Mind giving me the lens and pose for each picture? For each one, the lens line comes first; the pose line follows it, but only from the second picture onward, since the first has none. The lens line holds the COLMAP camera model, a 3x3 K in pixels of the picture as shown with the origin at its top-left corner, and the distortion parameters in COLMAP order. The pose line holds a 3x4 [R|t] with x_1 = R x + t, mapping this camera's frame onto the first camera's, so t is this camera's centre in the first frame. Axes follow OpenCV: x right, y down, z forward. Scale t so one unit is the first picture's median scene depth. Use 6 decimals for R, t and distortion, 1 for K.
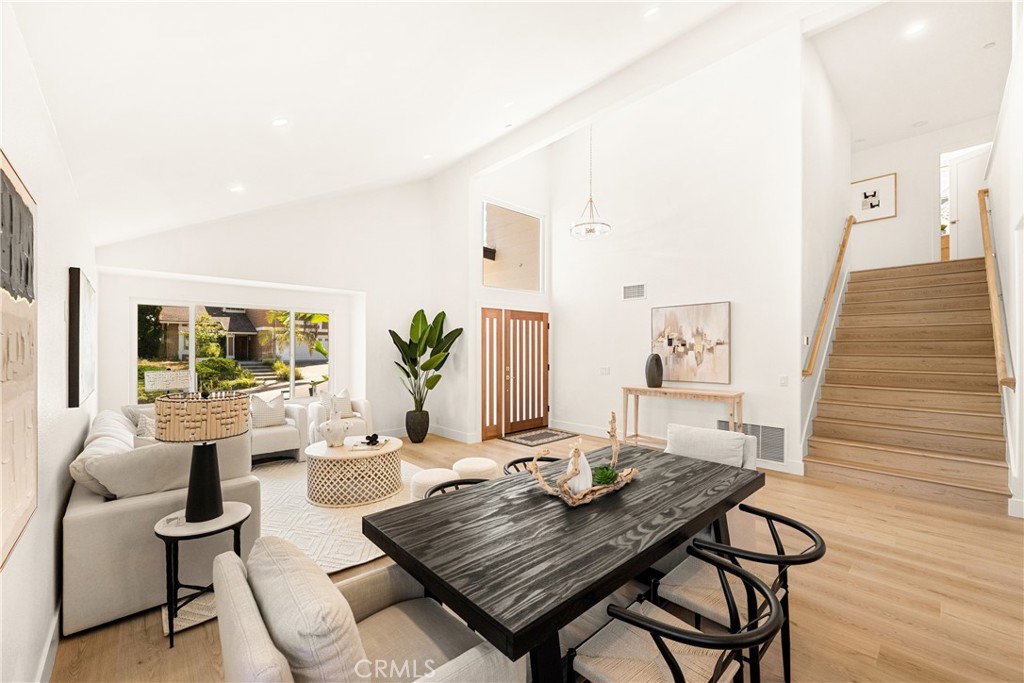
lens RADIAL K [[410.6, 0, 512.2], [0, 410.6, 346.6], [0, 0, 1]] dist [-0.000627, -0.000106]
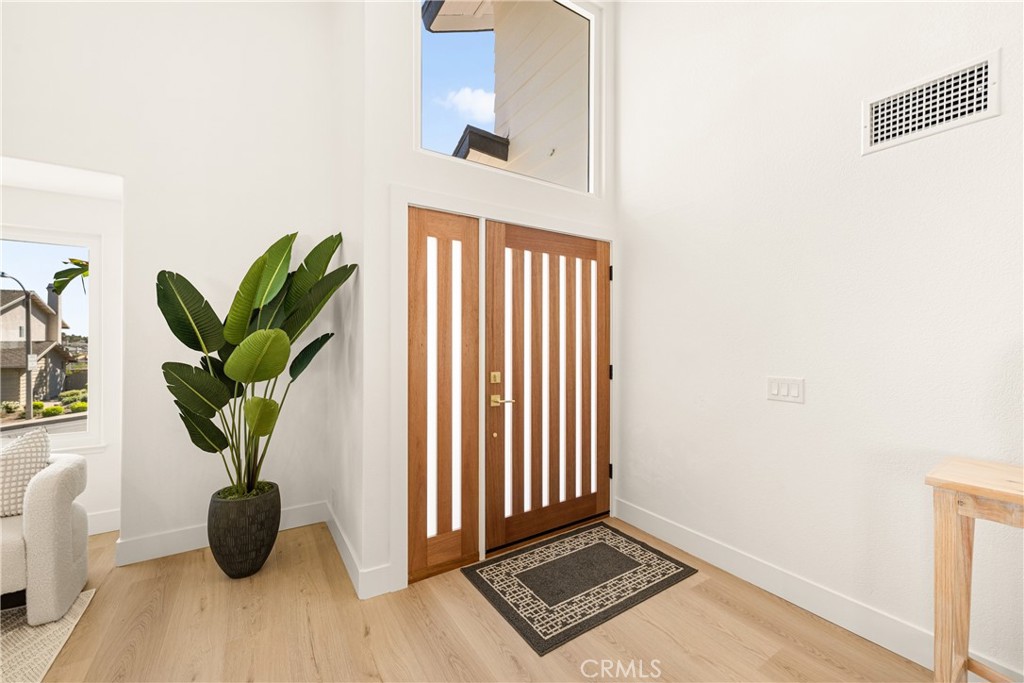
lens RADIAL K [[410.6, 0, 512.2], [0, 410.6, 346.6], [0, 0, 1]] dist [-0.000627, -0.000106]
pose [[0.983378, 0.000720, -0.181569, 0.071516], [0.001565, 0.999921, 0.012439, 0.020436], [0.181564, -0.012516, 0.983300, 0.622106]]
